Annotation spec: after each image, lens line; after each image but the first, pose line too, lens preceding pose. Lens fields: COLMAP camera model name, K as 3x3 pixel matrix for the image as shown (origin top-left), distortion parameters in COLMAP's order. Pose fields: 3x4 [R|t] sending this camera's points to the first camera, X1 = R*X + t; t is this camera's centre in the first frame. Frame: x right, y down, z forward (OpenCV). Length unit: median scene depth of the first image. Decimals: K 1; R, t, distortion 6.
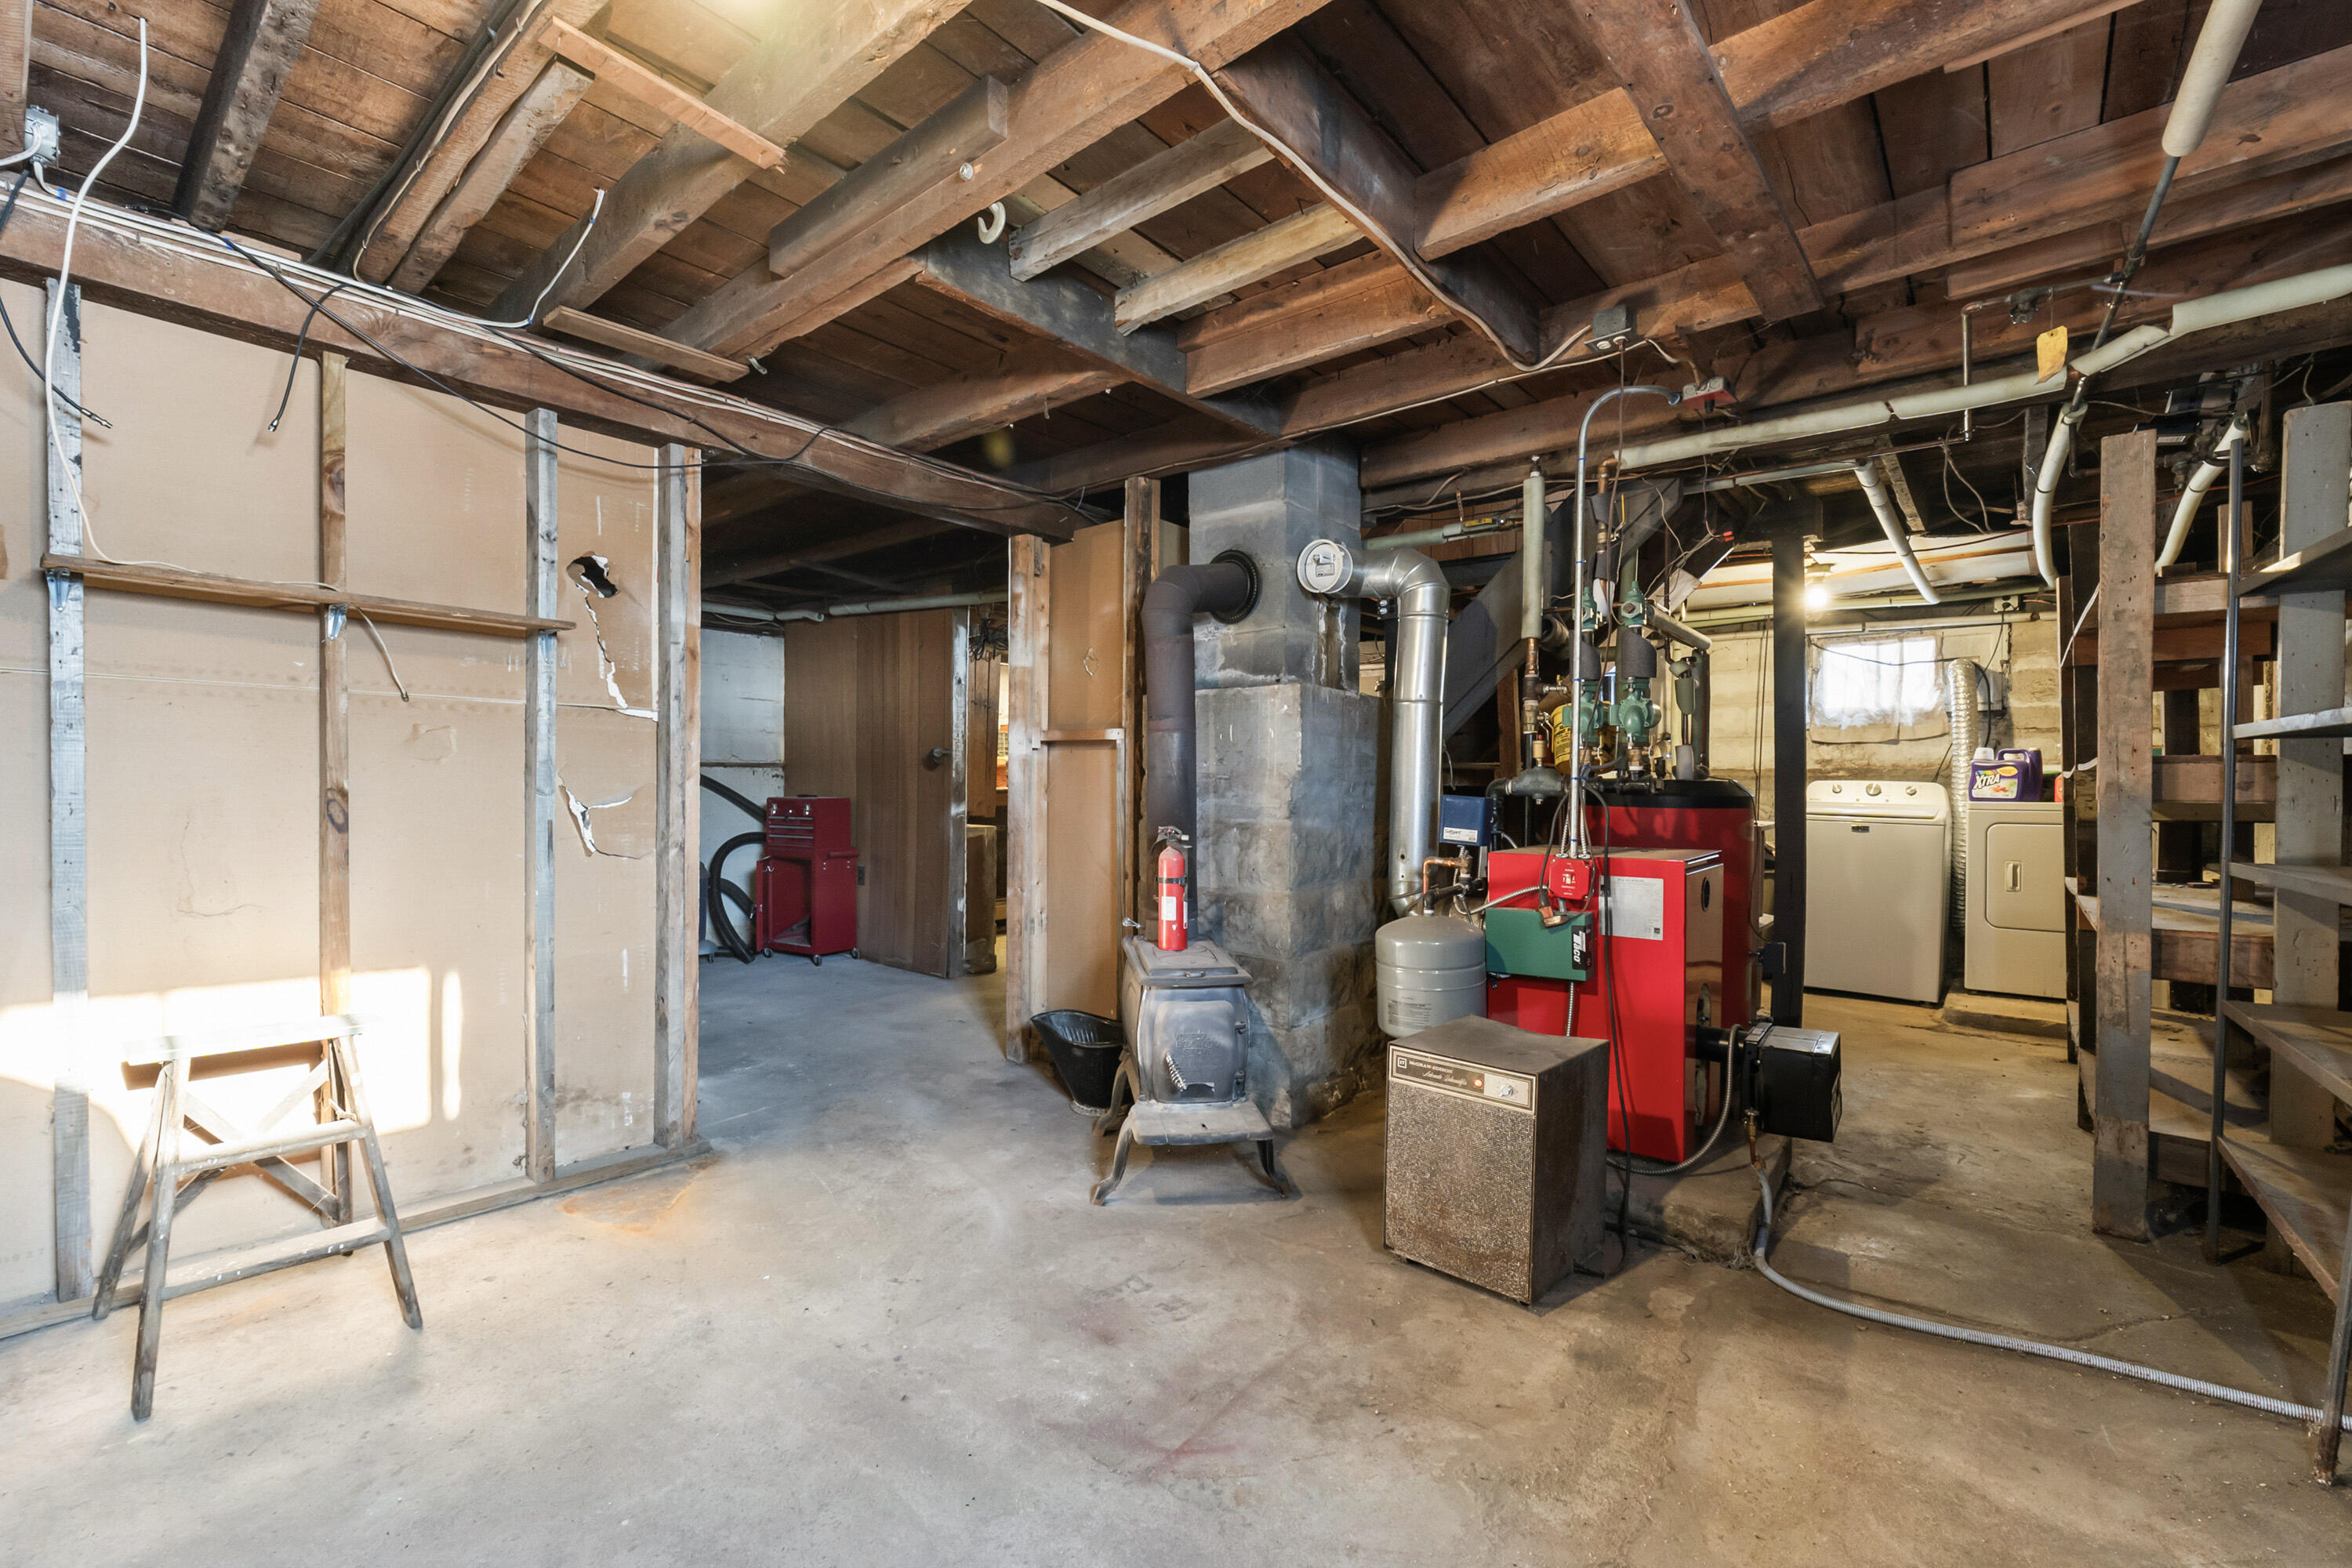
lens RADIAL K [[993.7, 0, 1164.8], [0, 993.7, 757.1], [0, 0, 1]] dist [-0.000380, 0.000034]
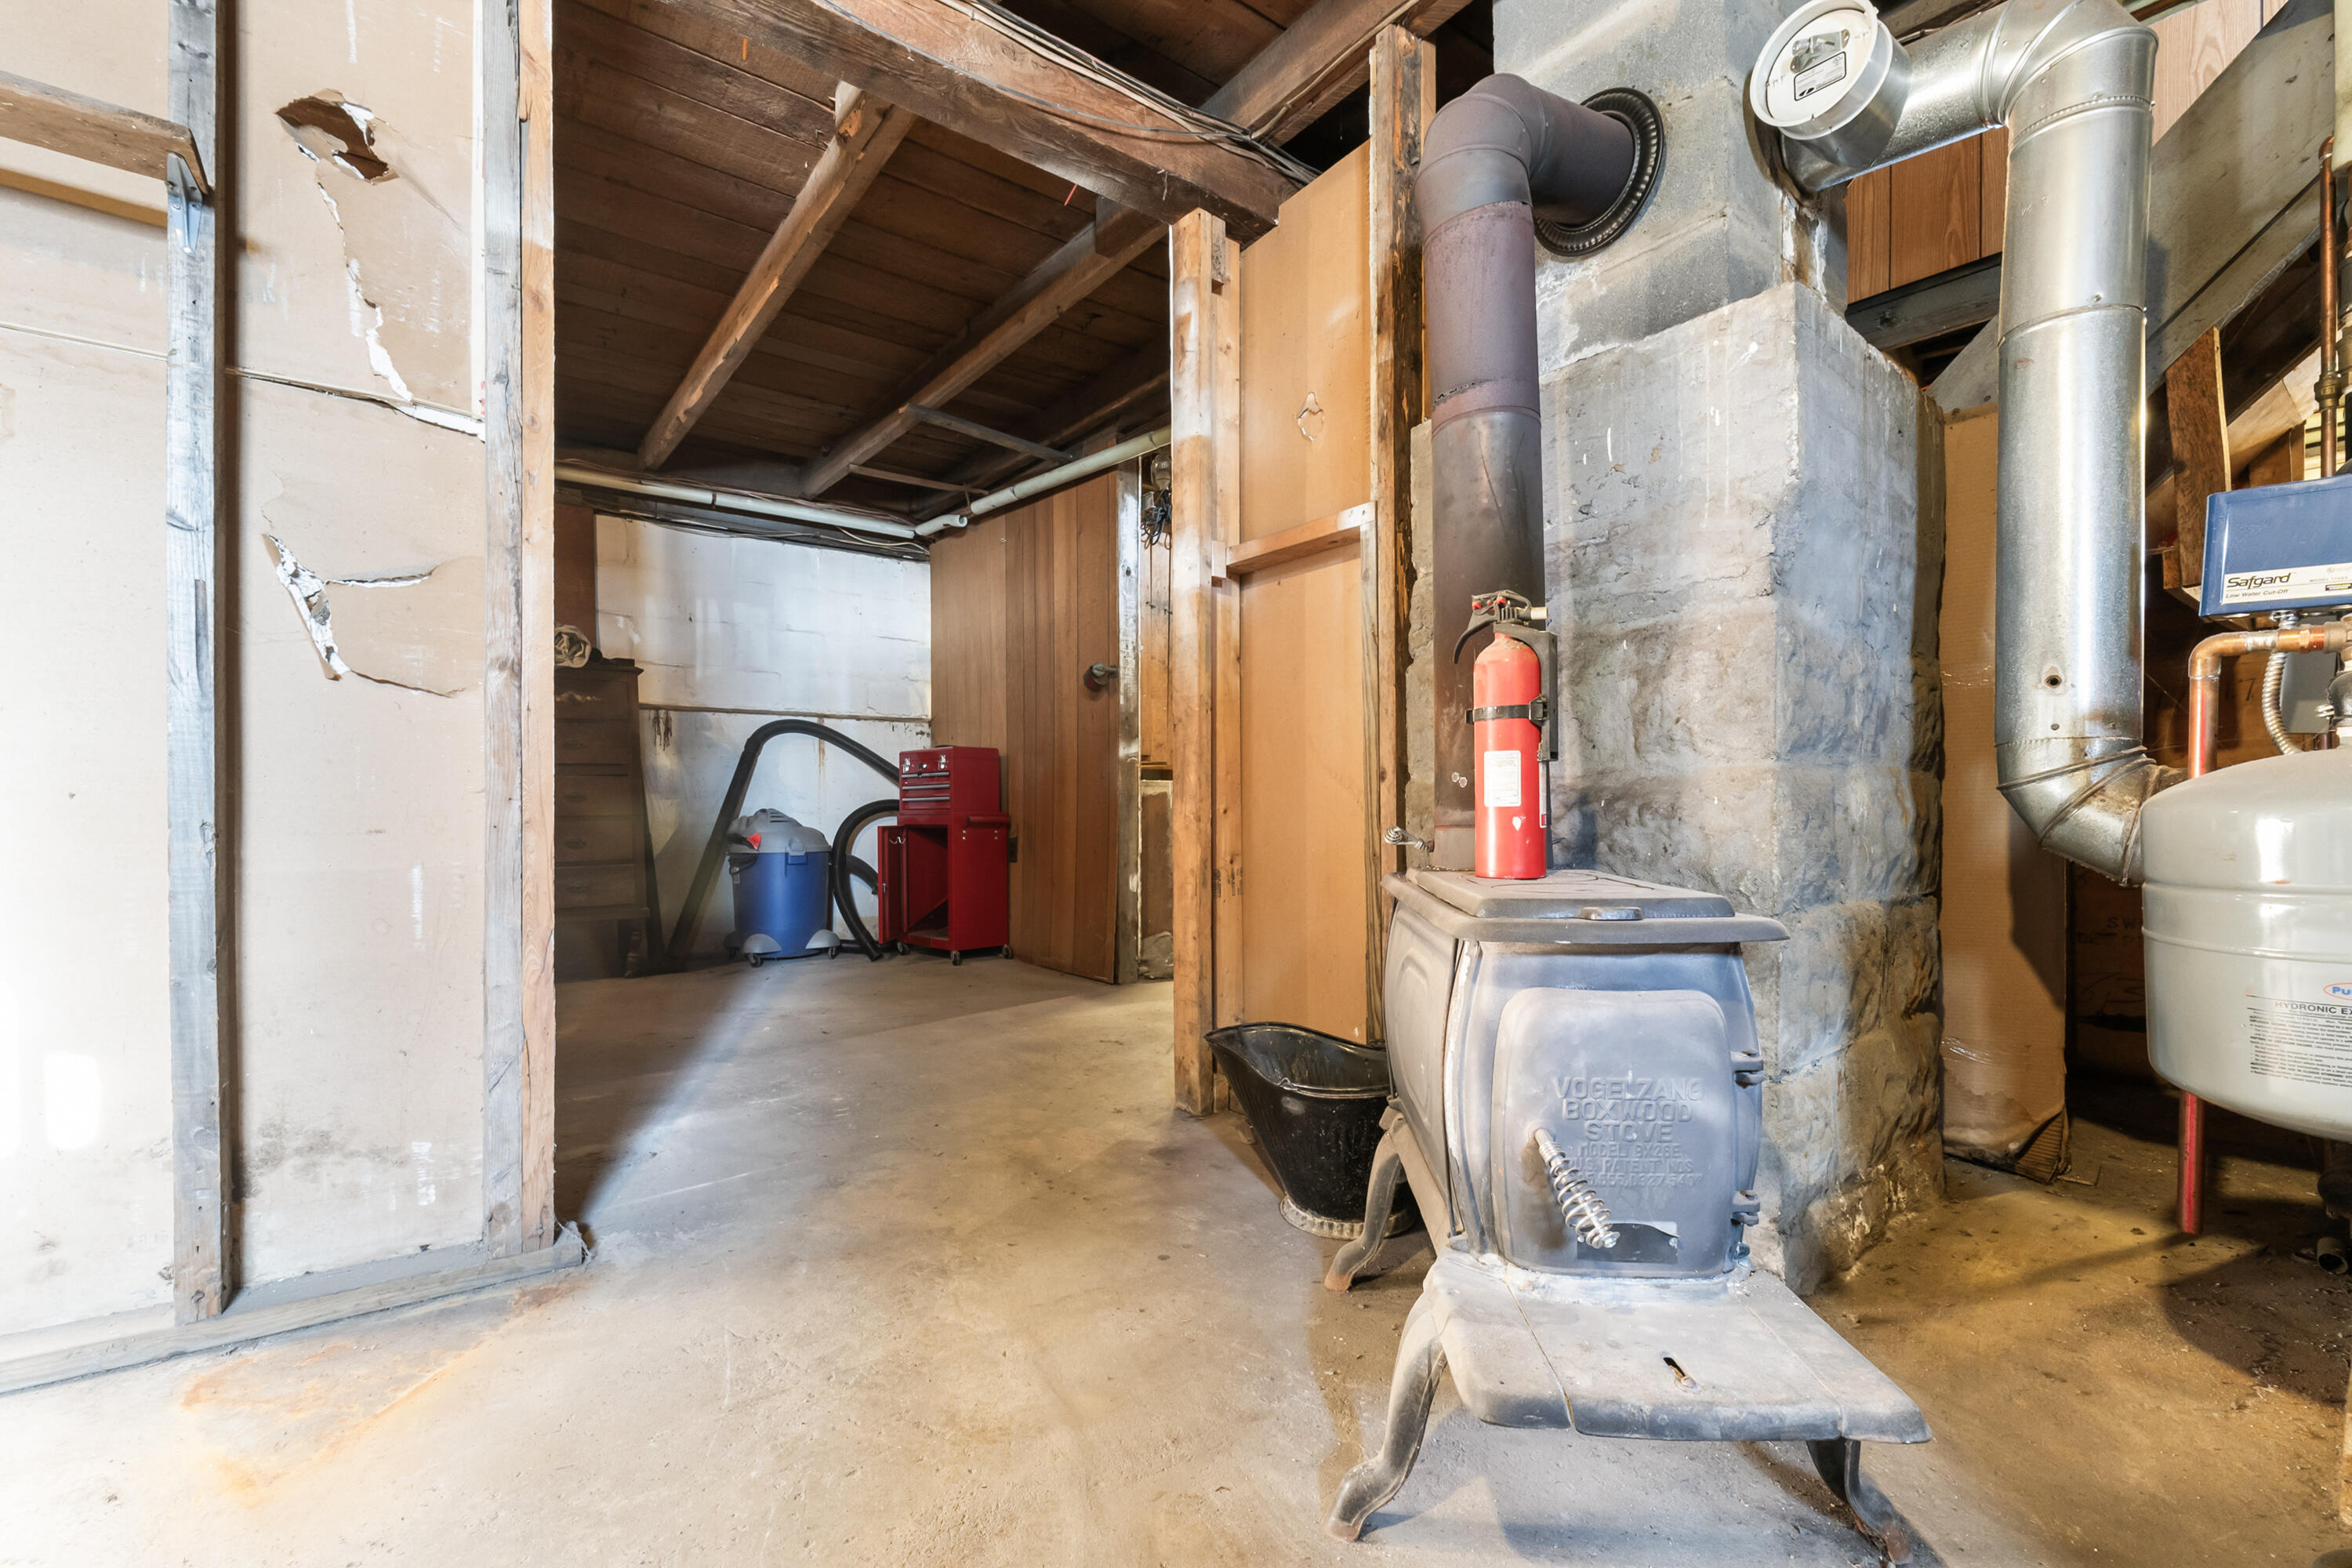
lens RADIAL K [[999.5, 0, 1186.8], [0, 999.5, 791.5], [0, 0, 1]] dist [-0.007605, -0.000085]
pose [[0.979824, -0.012174, -0.199493, -0.038125], [0.012221, 0.999925, -0.000995, 0.140348], [0.199490, -0.001463, 0.979899, 0.501149]]
